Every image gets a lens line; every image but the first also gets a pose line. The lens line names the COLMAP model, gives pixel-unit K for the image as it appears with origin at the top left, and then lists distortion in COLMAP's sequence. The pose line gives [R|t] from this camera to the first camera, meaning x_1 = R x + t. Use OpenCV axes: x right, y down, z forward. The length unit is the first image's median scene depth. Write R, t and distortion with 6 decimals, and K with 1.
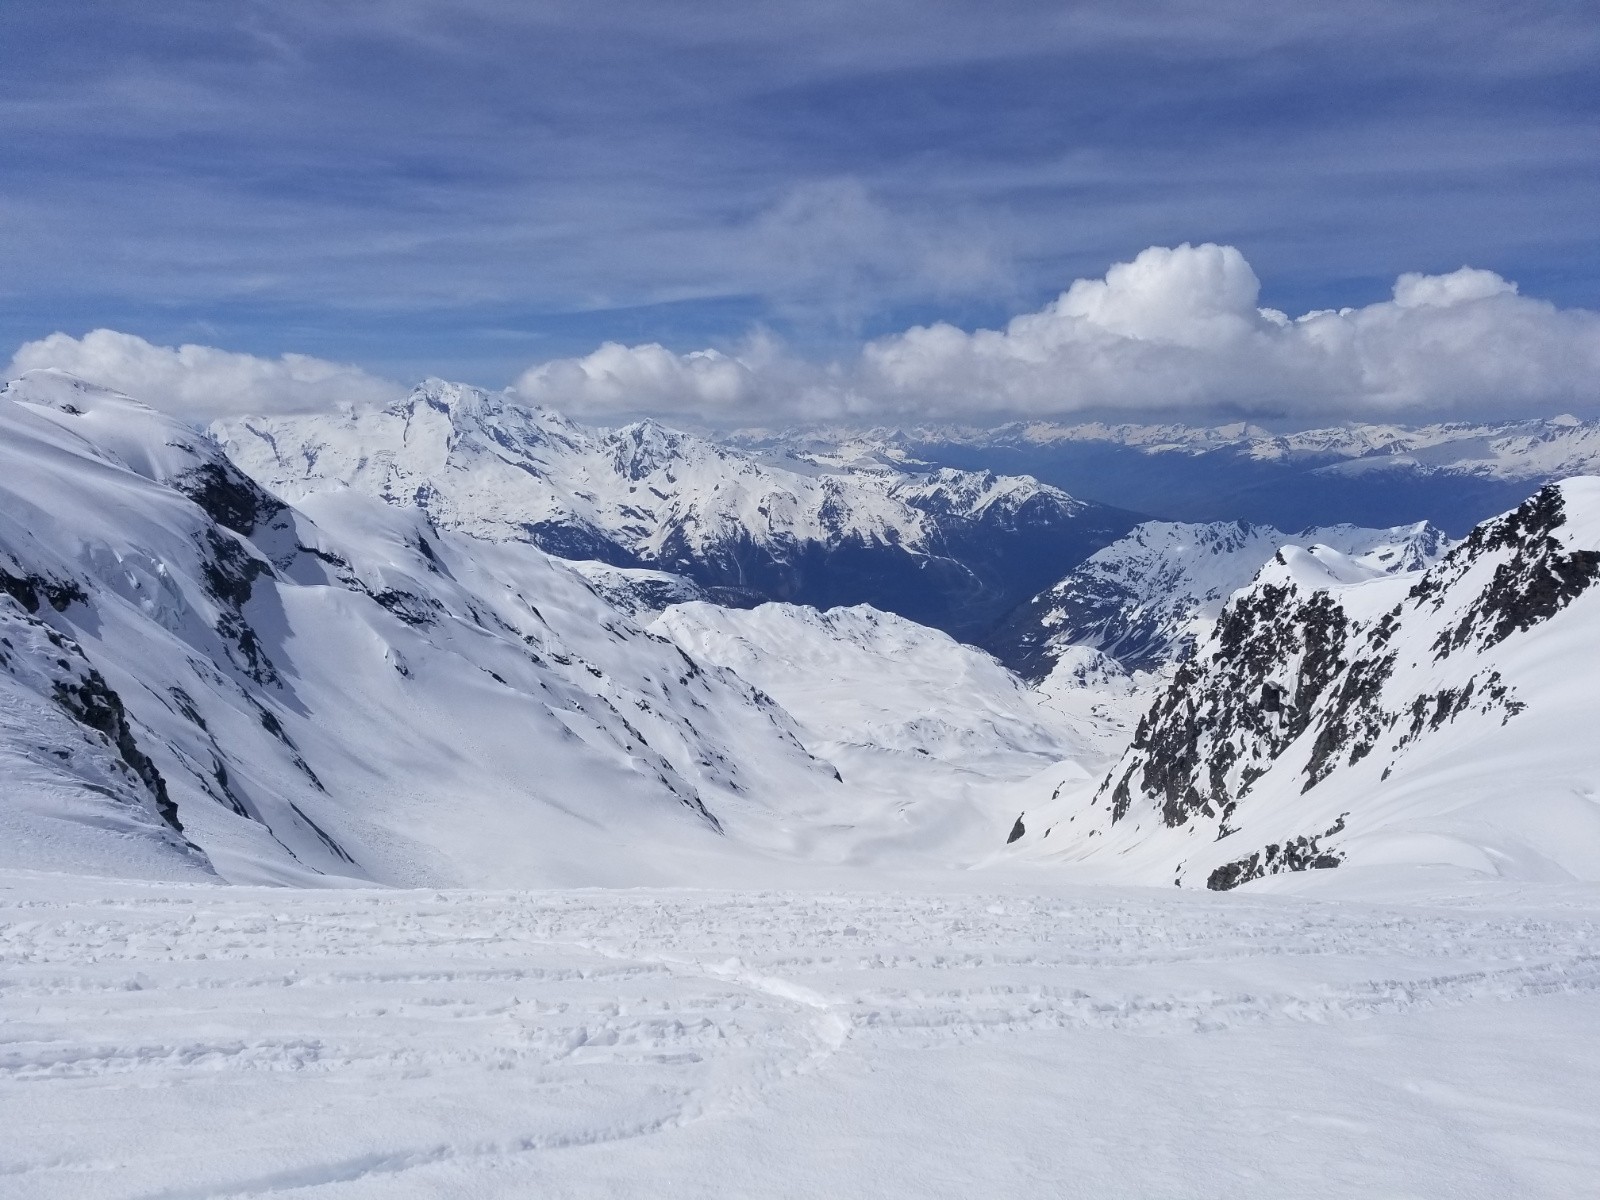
lens RADIAL K [[1253.9, 0, 787.4], [0, 1253.9, 608.8], [0, 0, 1]] dist [0.080495, -0.102503]
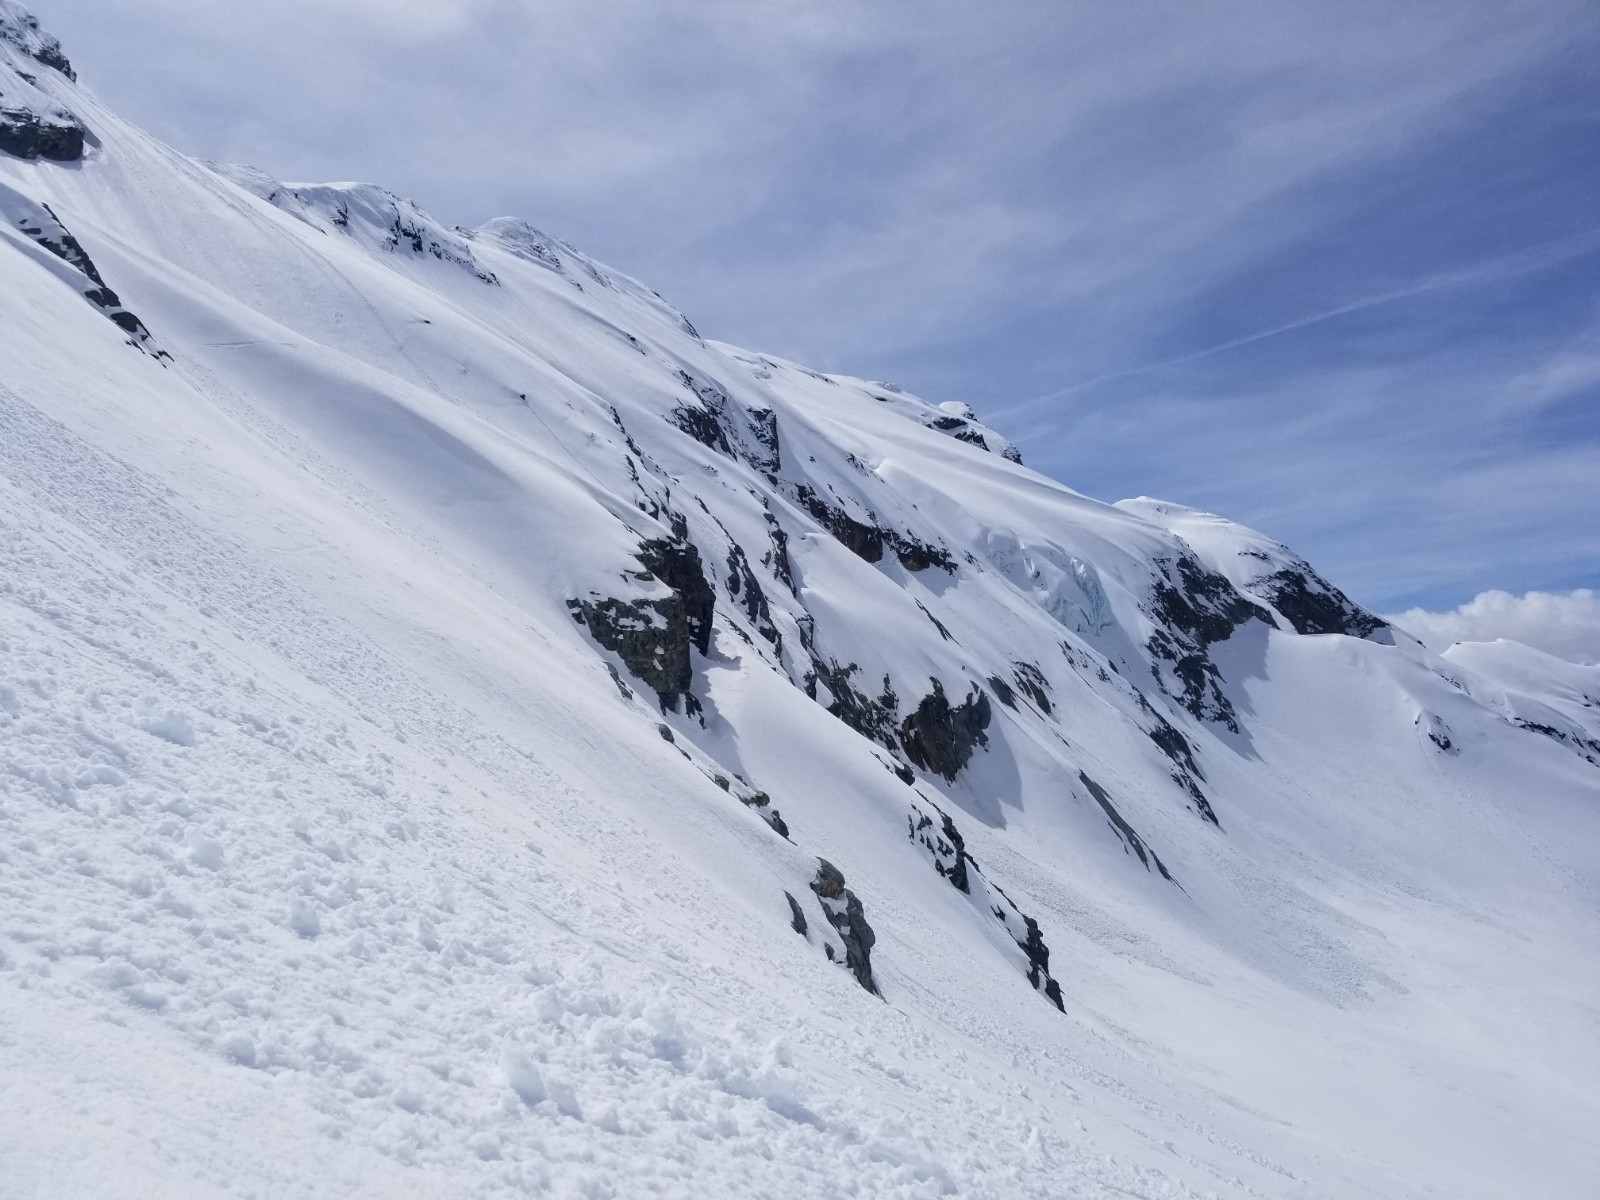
lens RADIAL K [[1253.9, 0, 787.4], [0, 1253.9, 608.8], [0, 0, 1]] dist [0.080495, -0.102503]
pose [[0.610509, -0.094787, -0.786317, 0.029050], [-0.073357, 0.981777, -0.175305, 0.134896], [0.788605, 0.164707, 0.592430, 0.326746]]
